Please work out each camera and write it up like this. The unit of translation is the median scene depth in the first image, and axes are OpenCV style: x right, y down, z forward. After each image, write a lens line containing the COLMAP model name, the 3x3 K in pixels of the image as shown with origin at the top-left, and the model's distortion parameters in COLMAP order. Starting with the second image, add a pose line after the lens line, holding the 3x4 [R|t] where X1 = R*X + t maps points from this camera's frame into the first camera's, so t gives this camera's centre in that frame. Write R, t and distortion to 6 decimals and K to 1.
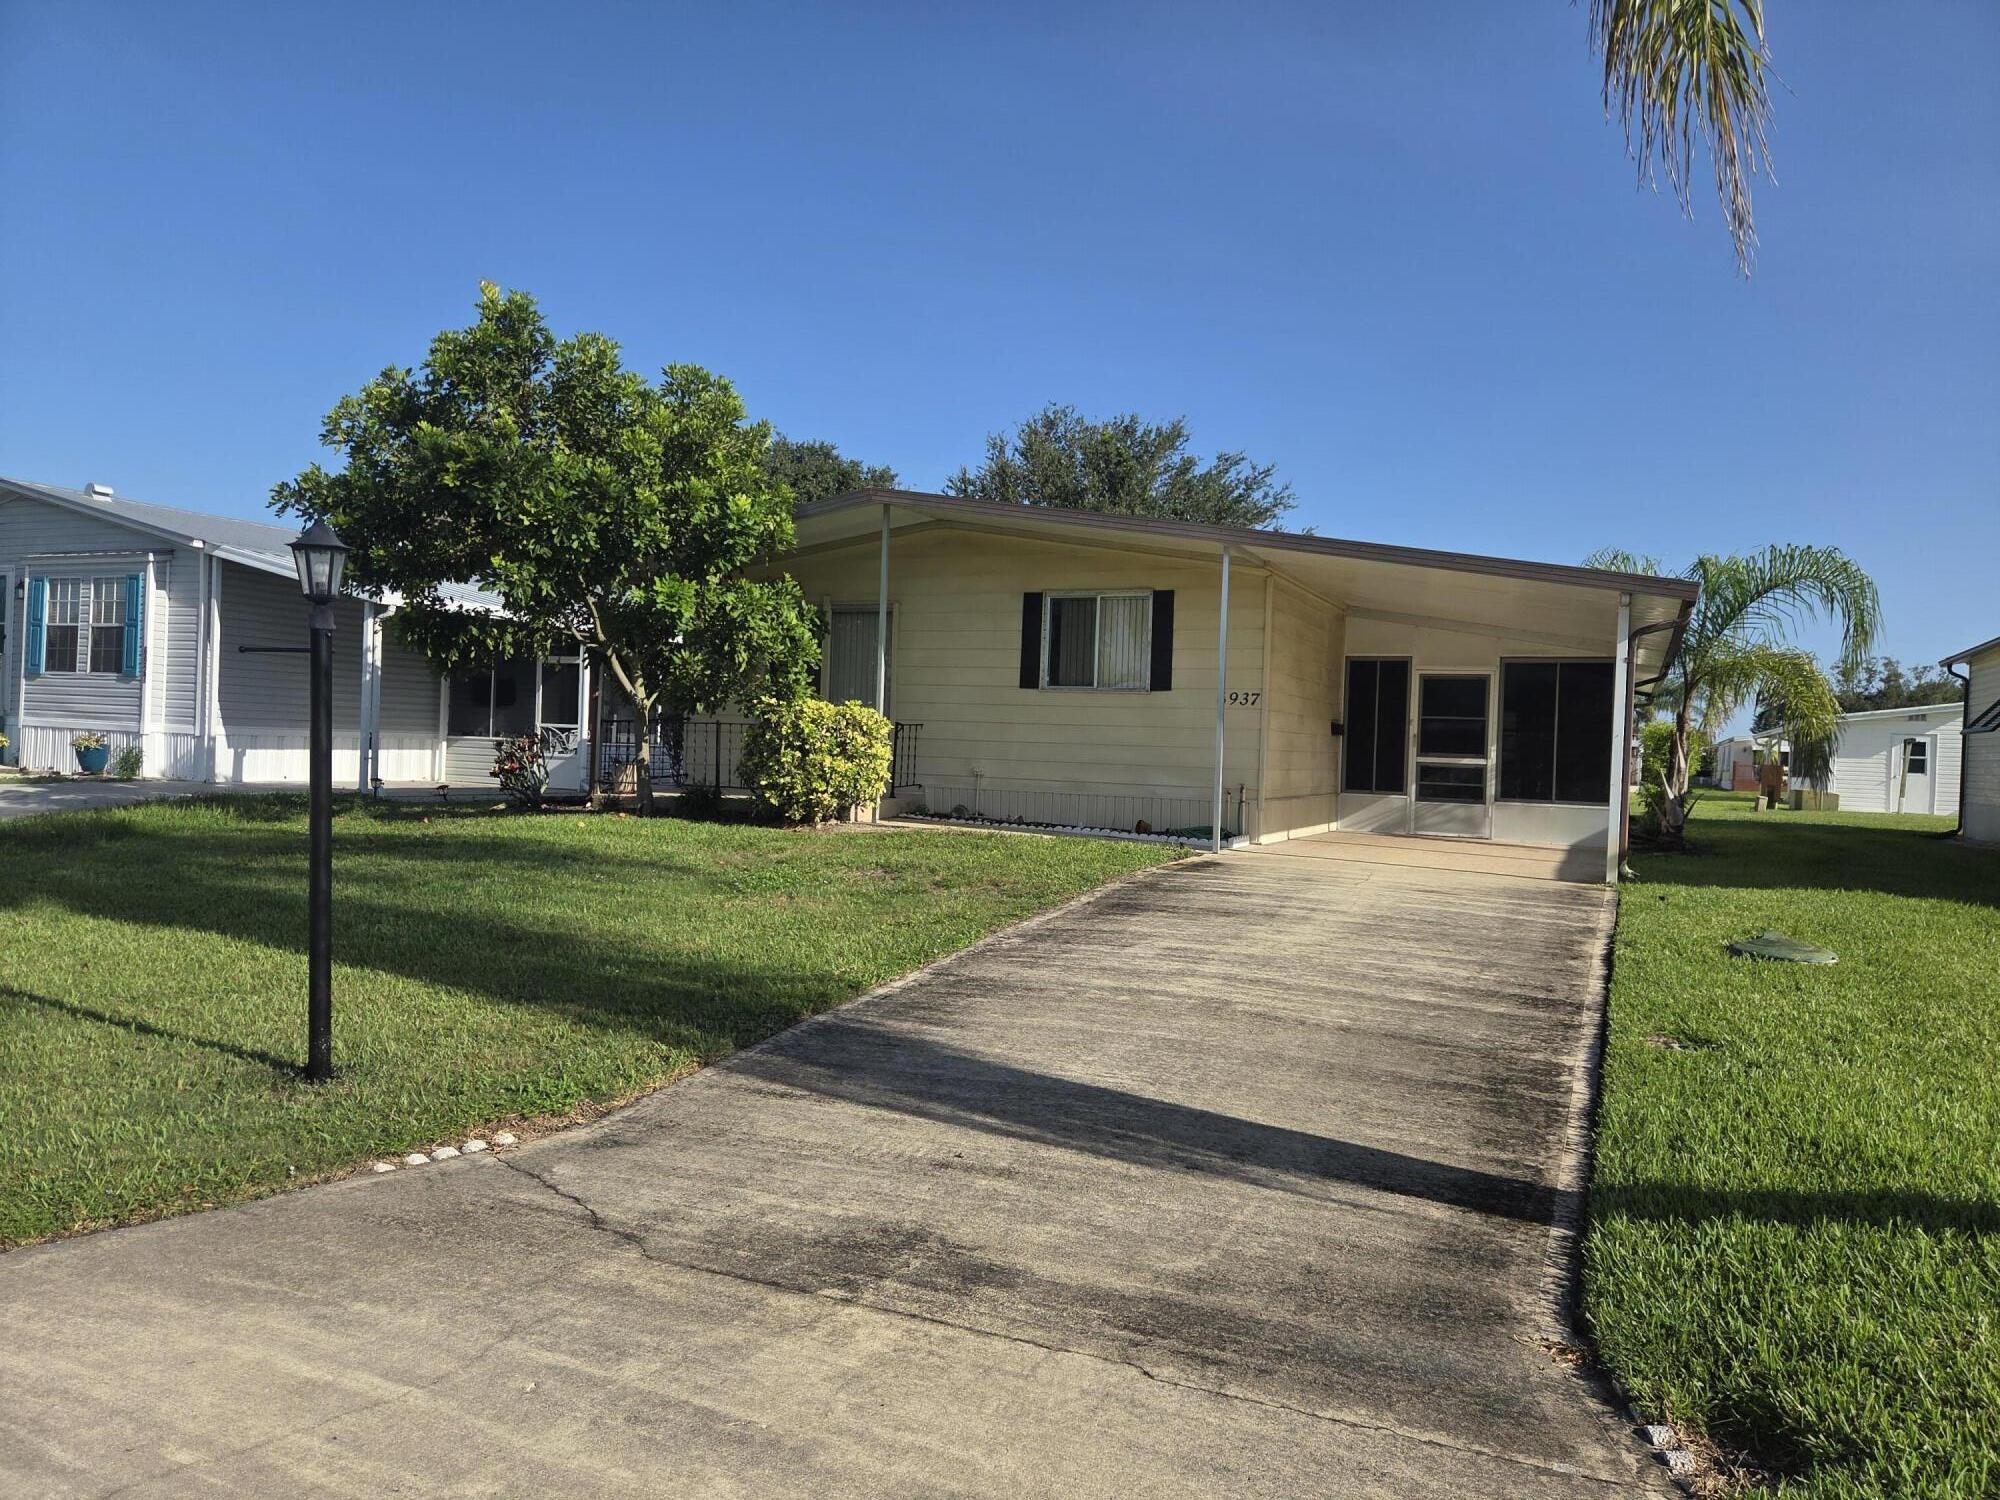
lens RADIAL K [[1347.3, 0, 990.6], [0, 1347.3, 744.2], [0, 0, 1]] dist [0.083312, -0.081649]
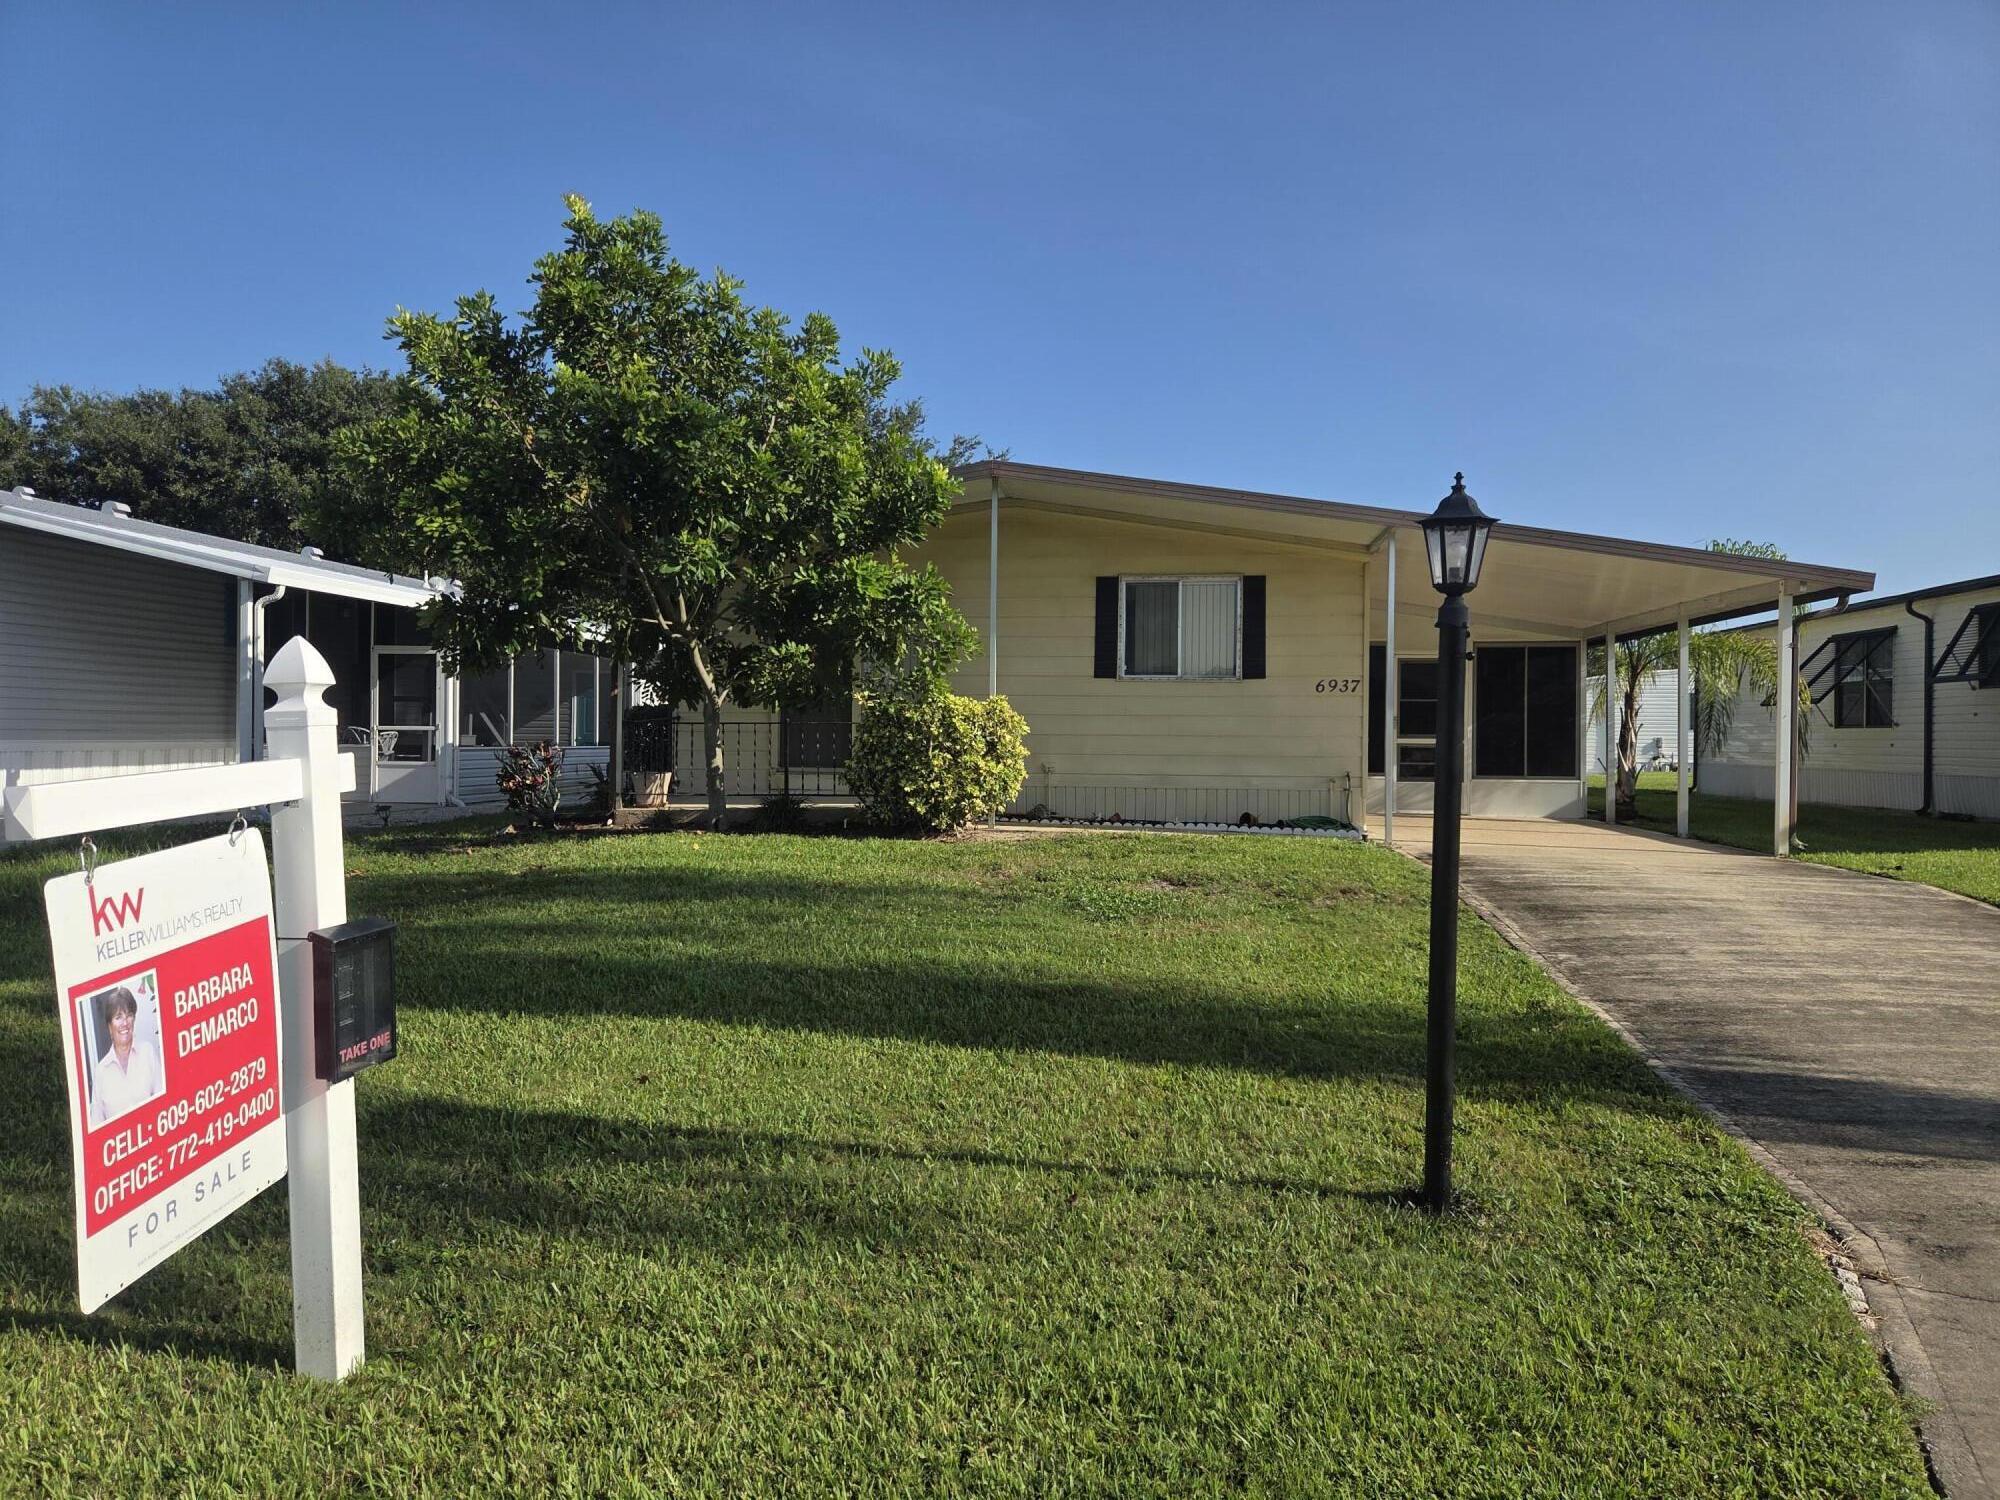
lens RADIAL K [[1347.3, 0, 990.6], [0, 1347.3, 744.2], [0, 0, 1]] dist [0.083312, -0.081649]
pose [[0.953892, -0.028612, 0.298785, -0.347945], [0.024767, 0.999555, 0.016648, -0.013456], [-0.299128, -0.008480, 0.954175, 0.124067]]
